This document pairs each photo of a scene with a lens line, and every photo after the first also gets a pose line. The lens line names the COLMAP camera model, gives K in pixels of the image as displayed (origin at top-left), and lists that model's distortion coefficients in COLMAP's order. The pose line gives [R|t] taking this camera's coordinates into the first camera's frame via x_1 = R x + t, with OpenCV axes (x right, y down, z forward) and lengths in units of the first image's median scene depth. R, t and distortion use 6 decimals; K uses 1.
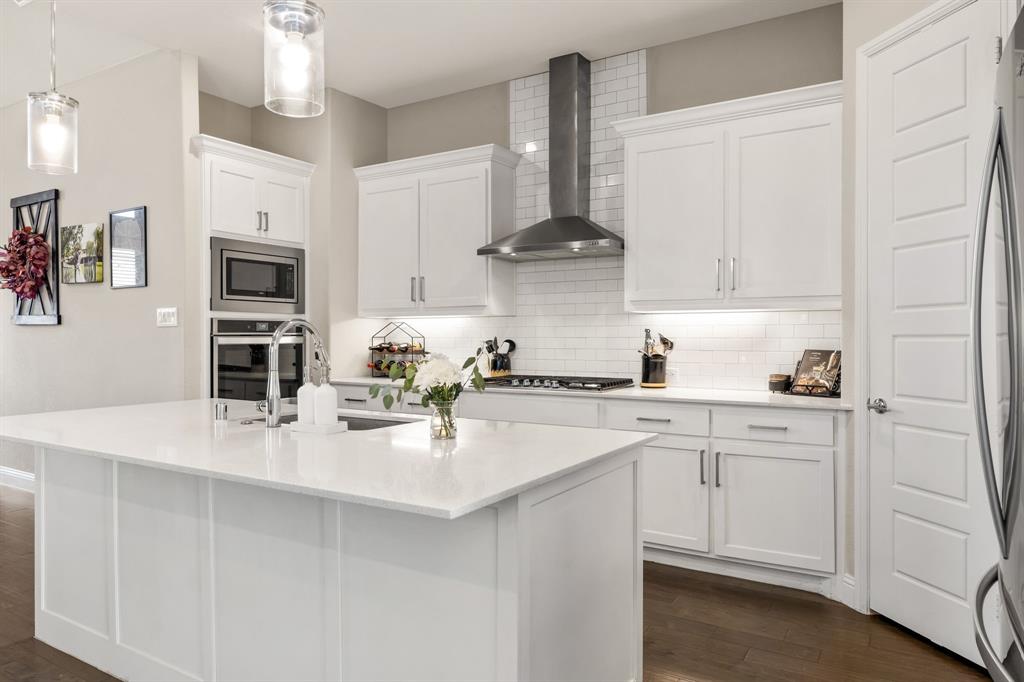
lens RADIAL K [[611.0, 0, 512.1], [0, 611.0, 337.7], [0, 0, 1]] dist [0.000046, -0.000823]
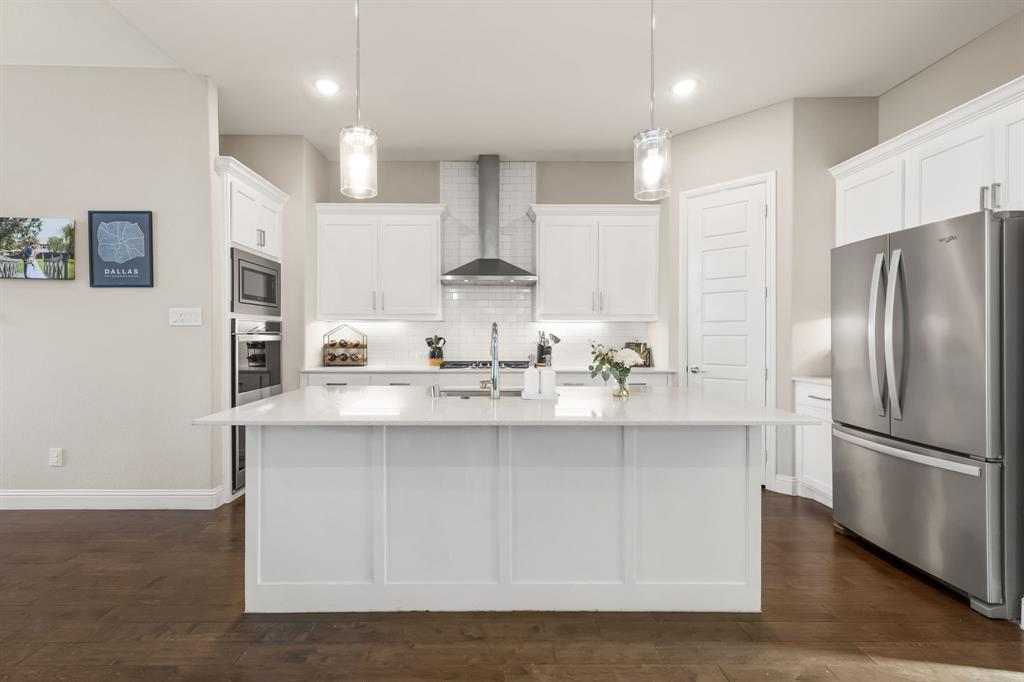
lens RADIAL K [[403.9, 0, 508.3], [0, 403.9, 338.8], [0, 0, 1]] dist [0.000738, 0.000164]
pose [[0.871229, -0.001848, 0.490873, -0.378276], [-0.000989, 0.999984, 0.005521, 0.001084], [-0.490876, -0.005296, 0.871214, 0.078636]]
